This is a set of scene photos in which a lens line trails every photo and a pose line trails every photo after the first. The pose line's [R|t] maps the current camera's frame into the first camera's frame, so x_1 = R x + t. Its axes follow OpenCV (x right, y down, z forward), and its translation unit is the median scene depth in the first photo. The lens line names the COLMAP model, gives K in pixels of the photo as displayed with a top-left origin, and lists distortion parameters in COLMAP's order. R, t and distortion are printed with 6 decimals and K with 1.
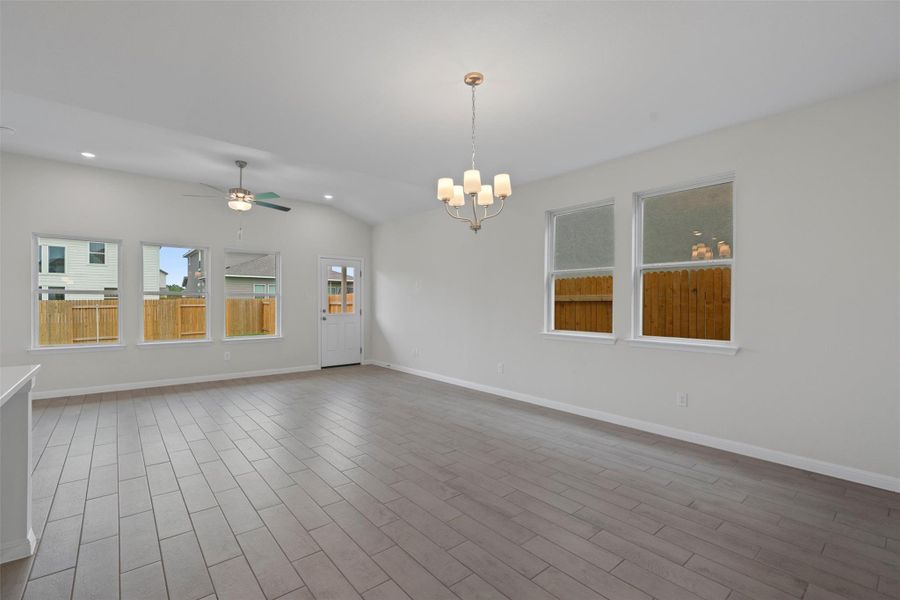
lens RADIAL K [[403.6, 0, 450.0], [0, 403.6, 300.0], [0, 0, 1]] dist [-0.015512, 0.000116]
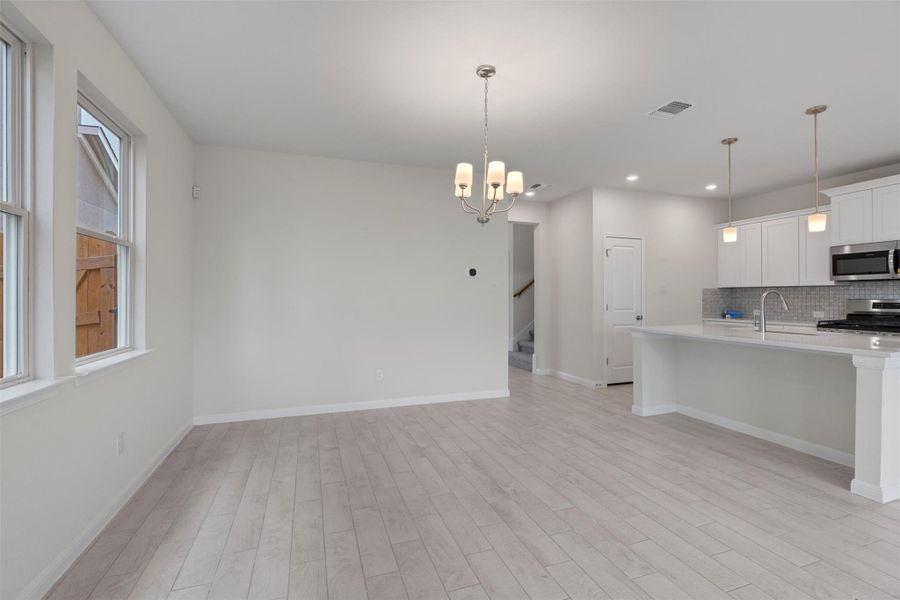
lens RADIAL K [[403.6, 0, 450.0], [0, 403.6, 300.0], [0, 0, 1]] dist [-0.015512, 0.000116]
pose [[-0.934870, -0.012009, 0.354787, -0.106248], [-0.011205, 0.999928, 0.004318, 0.003878], [-0.354814, 0.000061, -0.934937, 0.999679]]
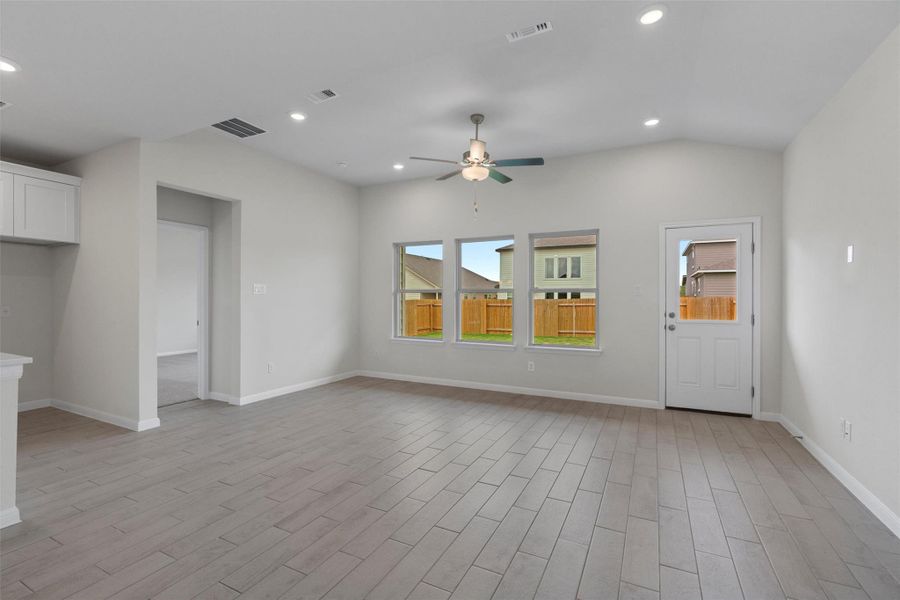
lens RADIAL K [[403.6, 0, 450.0], [0, 403.6, 300.0], [0, 0, 1]] dist [-0.015512, 0.000116]
pose [[0.393350, -0.000175, -0.919389, 0.161042], [0.004010, 0.999991, 0.001525, 0.003187], [0.919380, -0.004287, 0.393347, 0.645580]]
